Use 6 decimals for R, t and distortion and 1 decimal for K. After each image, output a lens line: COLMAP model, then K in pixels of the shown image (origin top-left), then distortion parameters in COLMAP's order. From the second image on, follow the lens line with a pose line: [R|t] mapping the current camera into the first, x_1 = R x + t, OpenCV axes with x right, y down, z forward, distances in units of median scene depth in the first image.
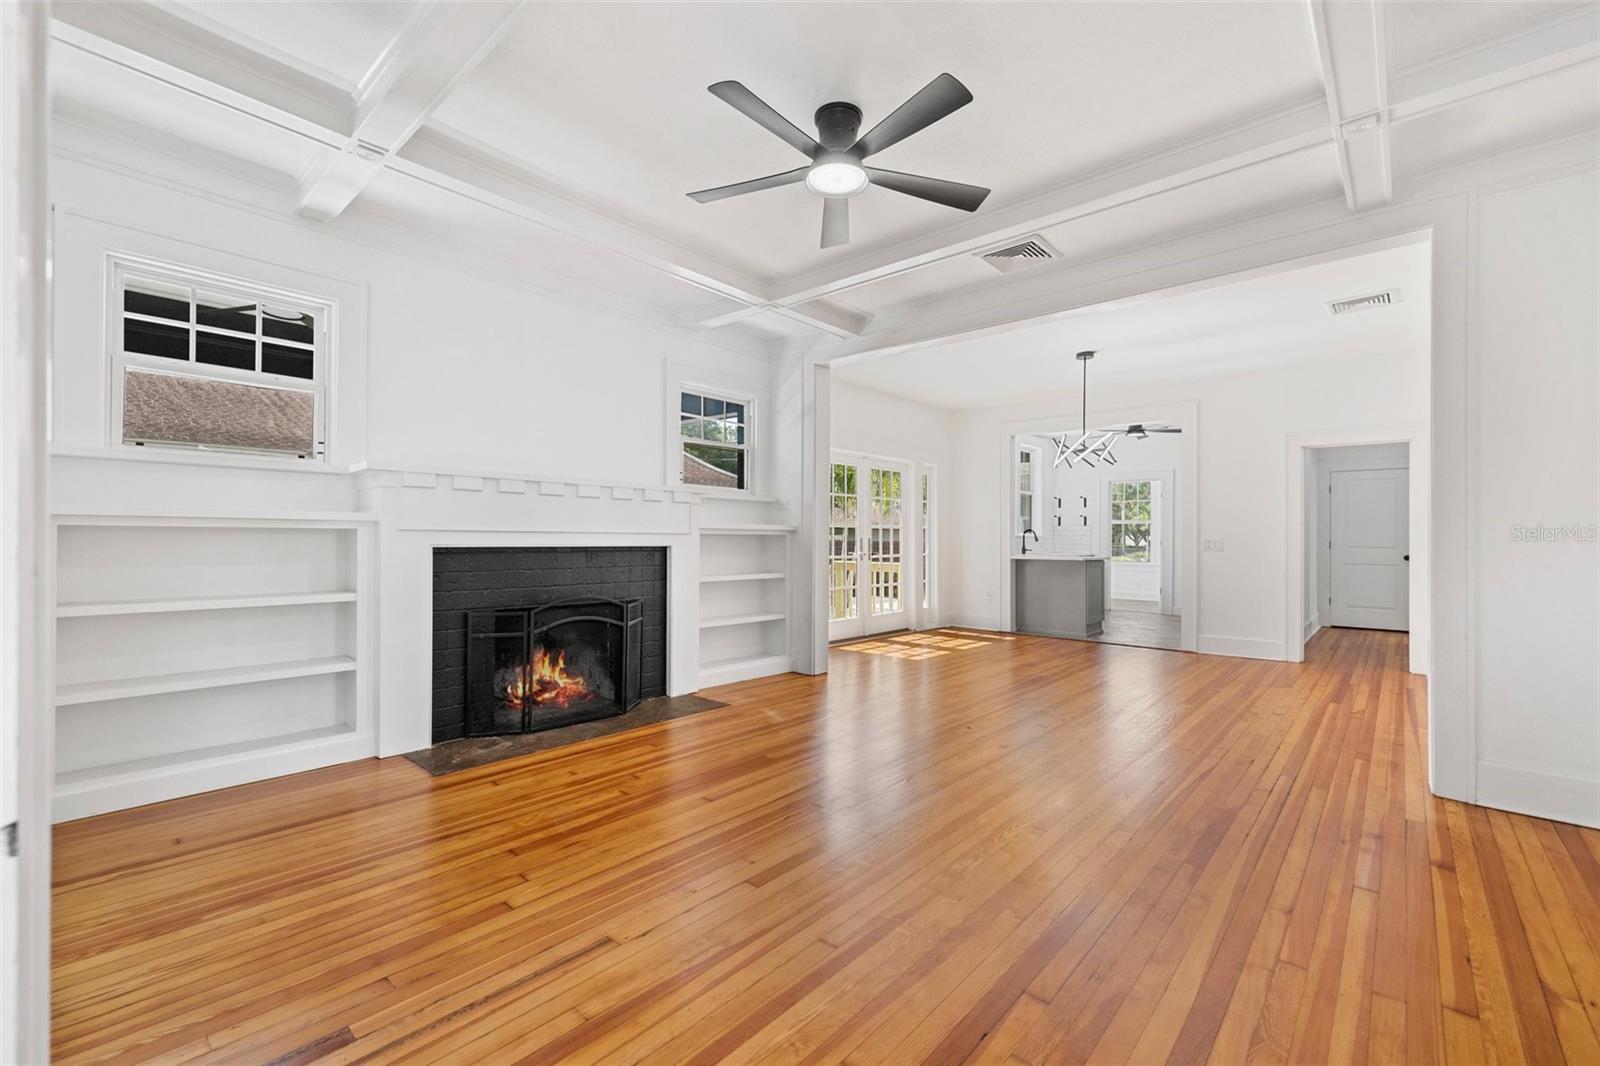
lens RADIAL K [[678.9, 0, 800.0], [0, 678.9, 533.0], [0, 0, 1]] dist [0.001132, 0.000067]
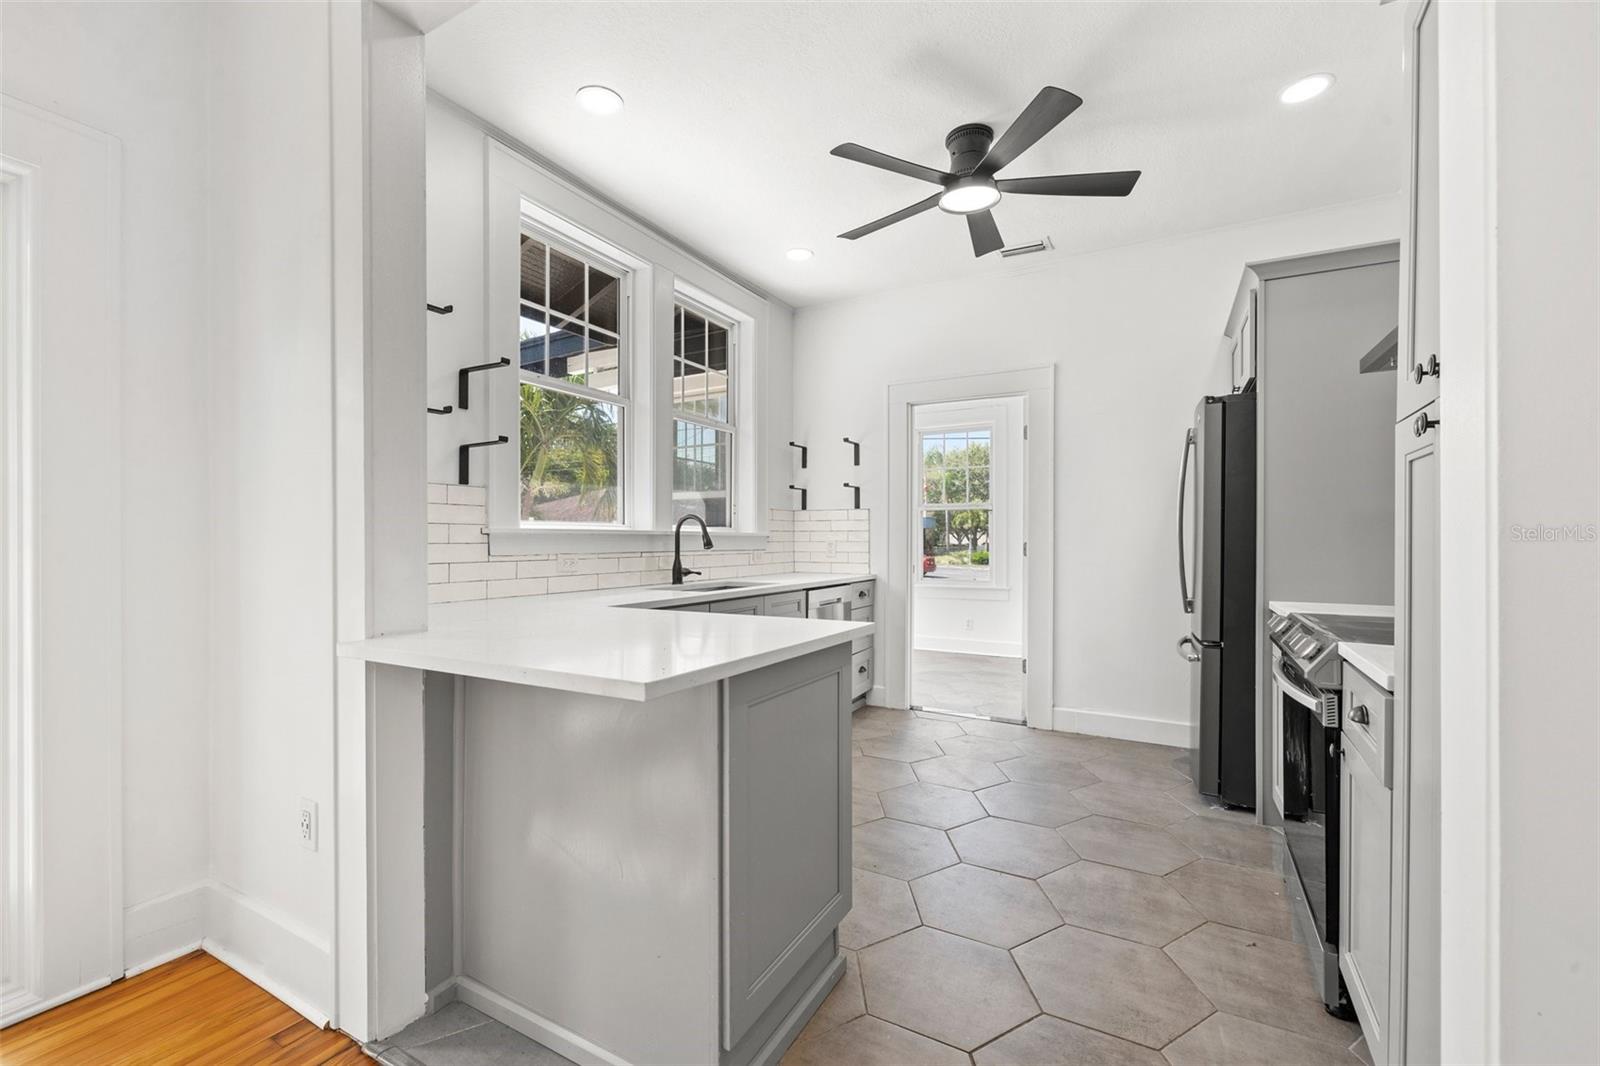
lens RADIAL K [[673.7, 0, 781.1], [0, 673.7, 540.2], [0, 0, 1]] dist [0.001106, 0.000180]
pose [[0.979662, -0.006036, 0.200564, 0.683448], [0.003786, 0.999926, 0.011600, 0.009240], [-0.200619, -0.010604, 0.979612, 1.411147]]
